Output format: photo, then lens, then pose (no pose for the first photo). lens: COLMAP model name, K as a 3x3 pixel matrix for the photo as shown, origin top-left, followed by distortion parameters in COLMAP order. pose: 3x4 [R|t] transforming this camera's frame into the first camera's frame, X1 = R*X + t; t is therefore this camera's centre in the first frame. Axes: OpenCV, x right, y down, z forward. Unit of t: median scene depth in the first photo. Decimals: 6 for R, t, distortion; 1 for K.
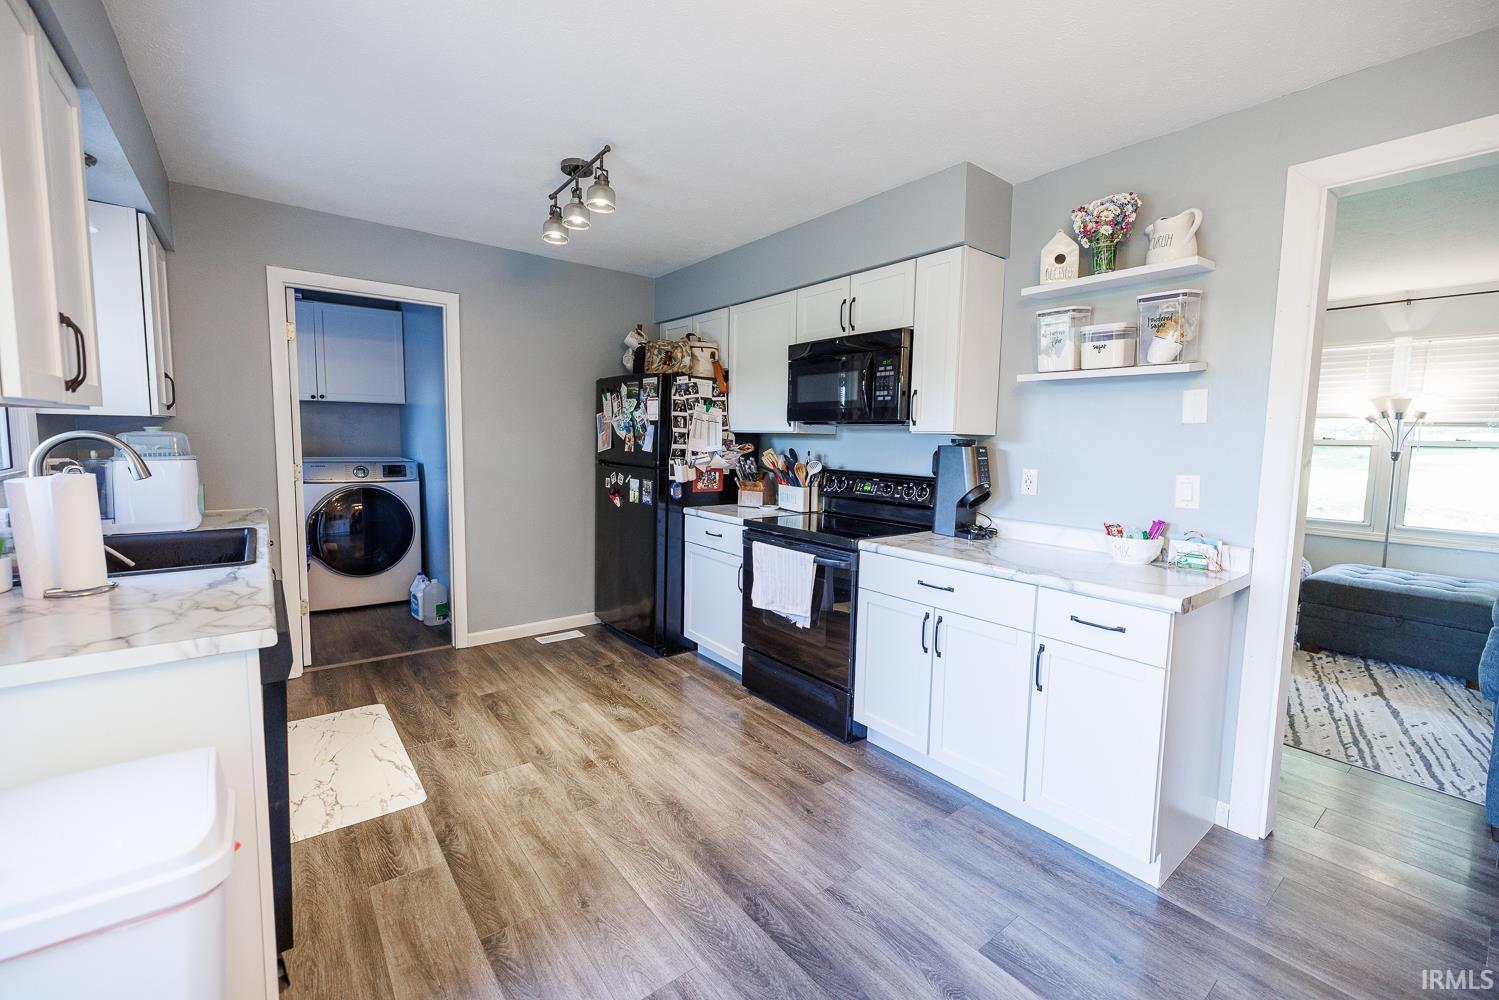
lens RADIAL K [[623.5, 0, 749.1], [0, 623.5, 489.0], [0, 0, 1]] dist [0.001146, -0.000383]
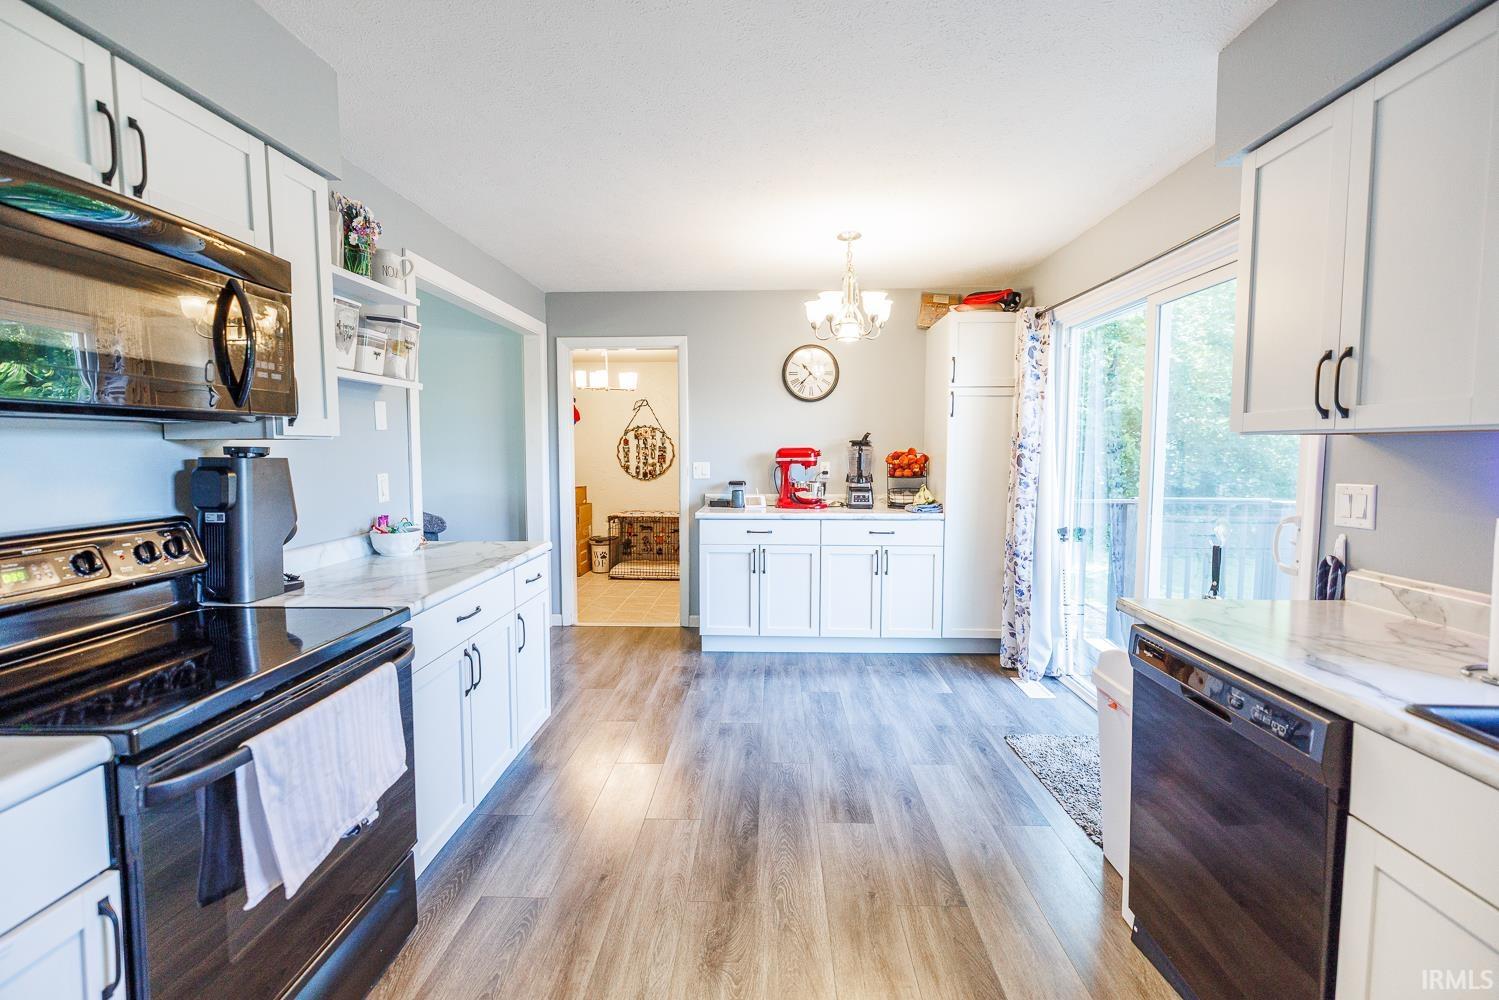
lens RADIAL K [[623.5, 0, 749.1], [0, 623.5, 489.0], [0, 0, 1]] dist [0.001146, -0.000383]
pose [[-0.760858, -0.062758, 0.645877, -0.675658], [0.039266, 0.989036, 0.142358, -0.156420], [-0.647730, 0.133675, -0.750051, 1.664979]]
